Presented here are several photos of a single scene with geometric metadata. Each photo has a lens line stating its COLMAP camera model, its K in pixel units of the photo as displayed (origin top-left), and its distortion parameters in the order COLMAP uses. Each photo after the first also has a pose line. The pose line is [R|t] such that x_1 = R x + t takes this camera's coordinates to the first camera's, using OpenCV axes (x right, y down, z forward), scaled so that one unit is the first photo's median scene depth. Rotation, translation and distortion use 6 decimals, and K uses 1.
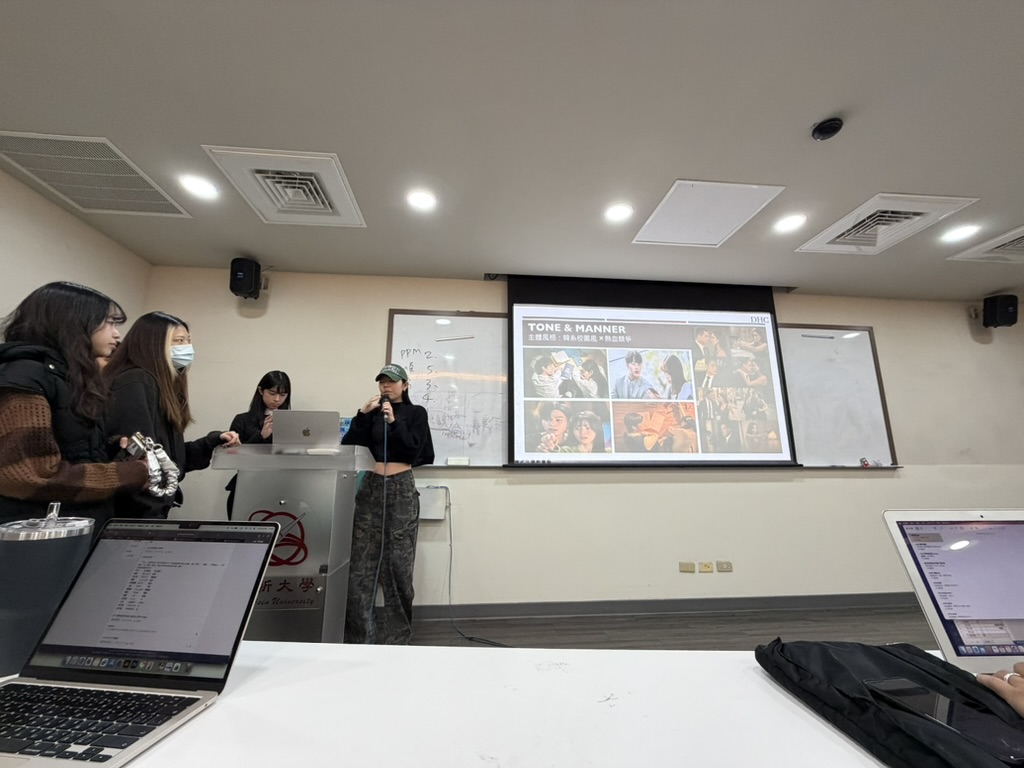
lens RADIAL K [[402.9, 0, 512.0], [0, 402.9, 384.0], [0, 0, 1]] dist [0.014158, -0.000022]
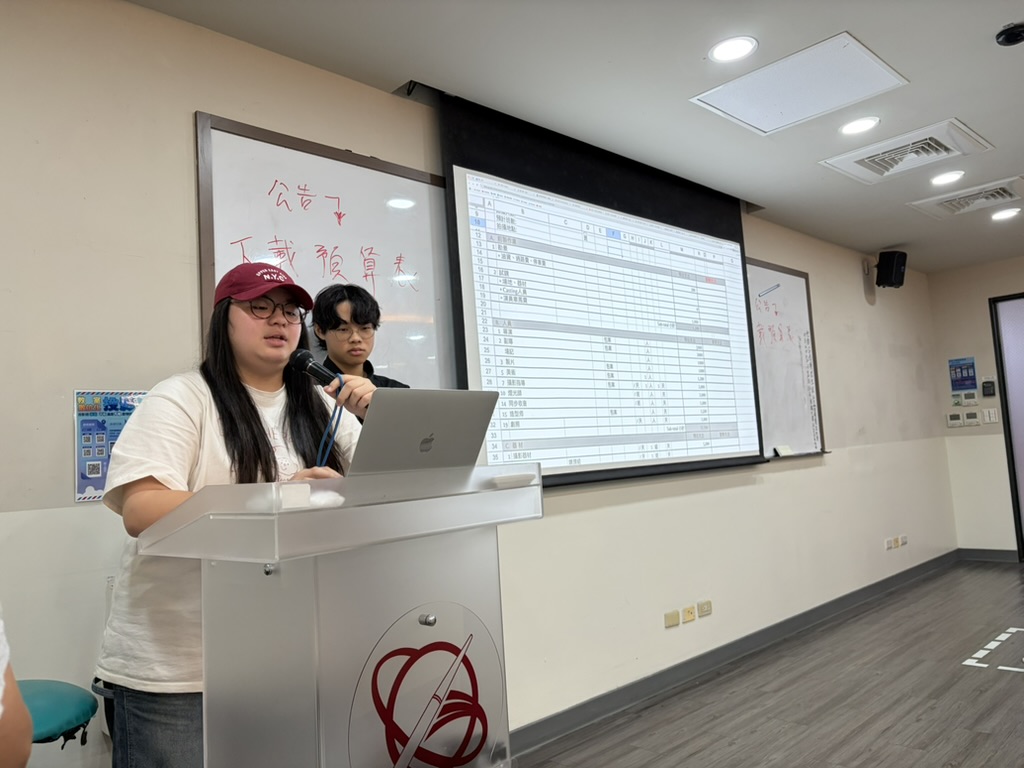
lens RADIAL K [[777.4, 0, 512.0], [0, 777.4, 384.0], [0, 0, 1]] dist [0.066692, 0.001120]
pose [[0.775792, 0.006195, 0.630958, -0.537517], [-0.063837, 0.995592, 0.068715, 0.001165], [-0.627751, -0.093587, 0.772768, 0.201728]]
